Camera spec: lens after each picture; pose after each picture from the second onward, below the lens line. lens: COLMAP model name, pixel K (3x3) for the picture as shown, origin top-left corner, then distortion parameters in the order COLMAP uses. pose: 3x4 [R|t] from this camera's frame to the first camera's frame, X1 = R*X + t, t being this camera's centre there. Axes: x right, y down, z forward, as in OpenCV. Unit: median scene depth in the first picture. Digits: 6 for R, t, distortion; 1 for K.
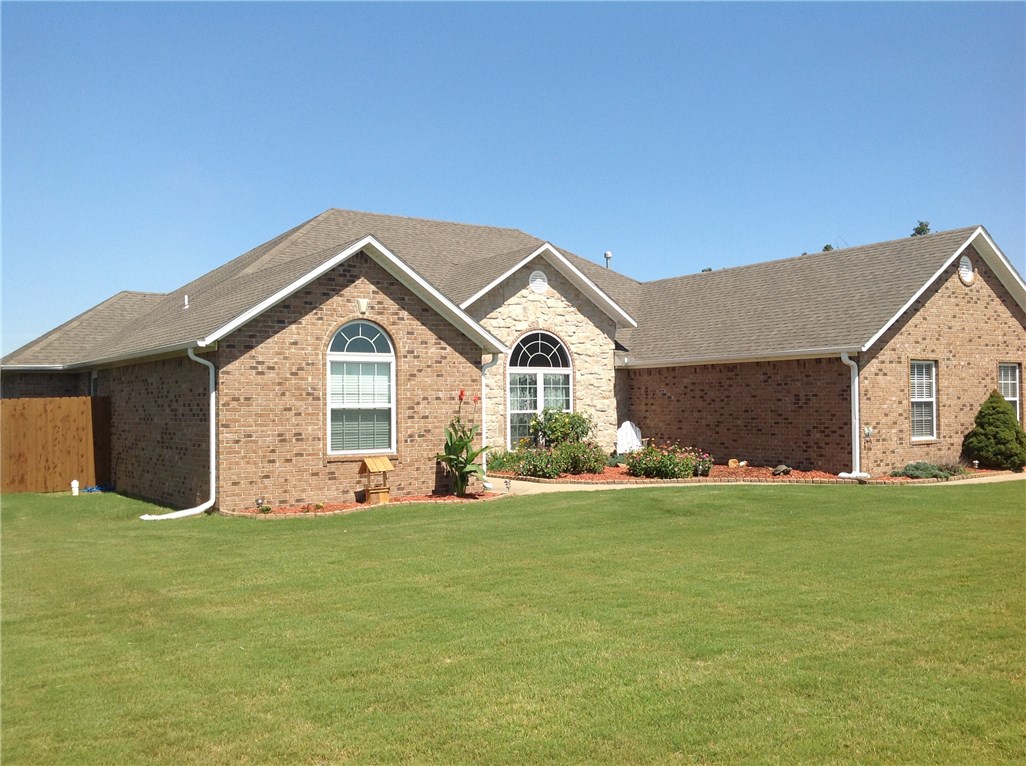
lens RADIAL K [[968.2, 0, 515.3], [0, 968.2, 382.6], [0, 0, 1]] dist [0.195310, -0.499108]
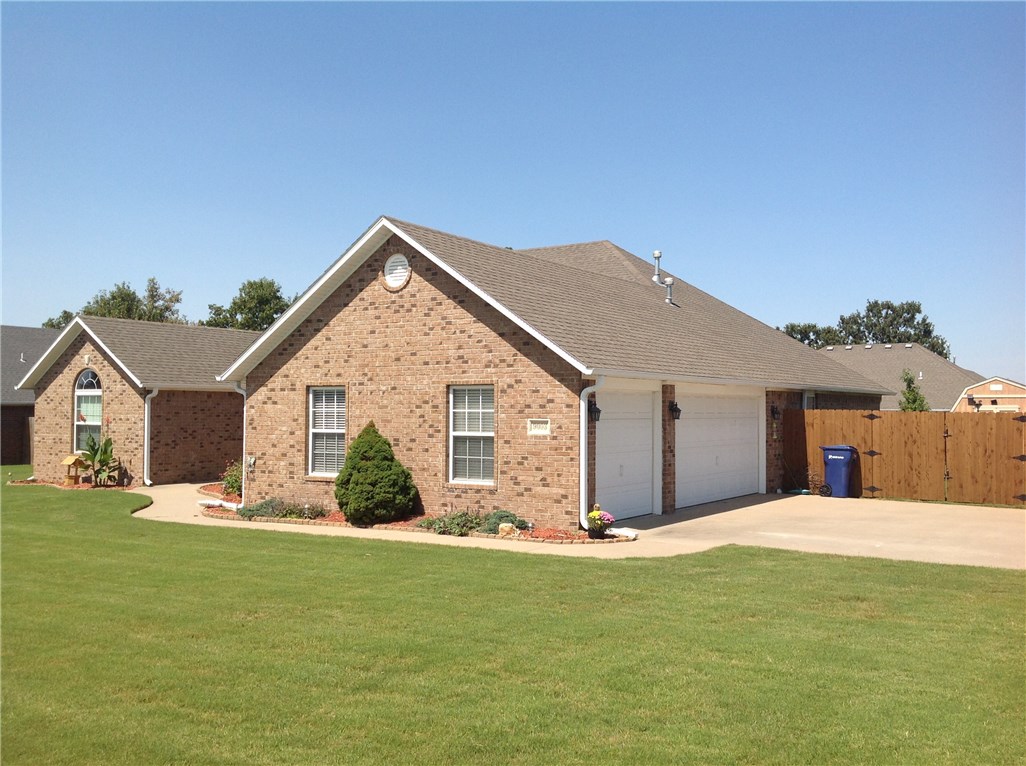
lens RADIAL K [[968.2, 0, 515.3], [0, 968.2, 382.6], [0, 0, 1]] dist [0.195310, -0.499108]
pose [[0.399743, -0.011990, -0.916549, 1.381673], [0.012272, 0.999895, -0.007728, -0.018391], [0.916545, -0.008158, 0.399848, 0.869165]]
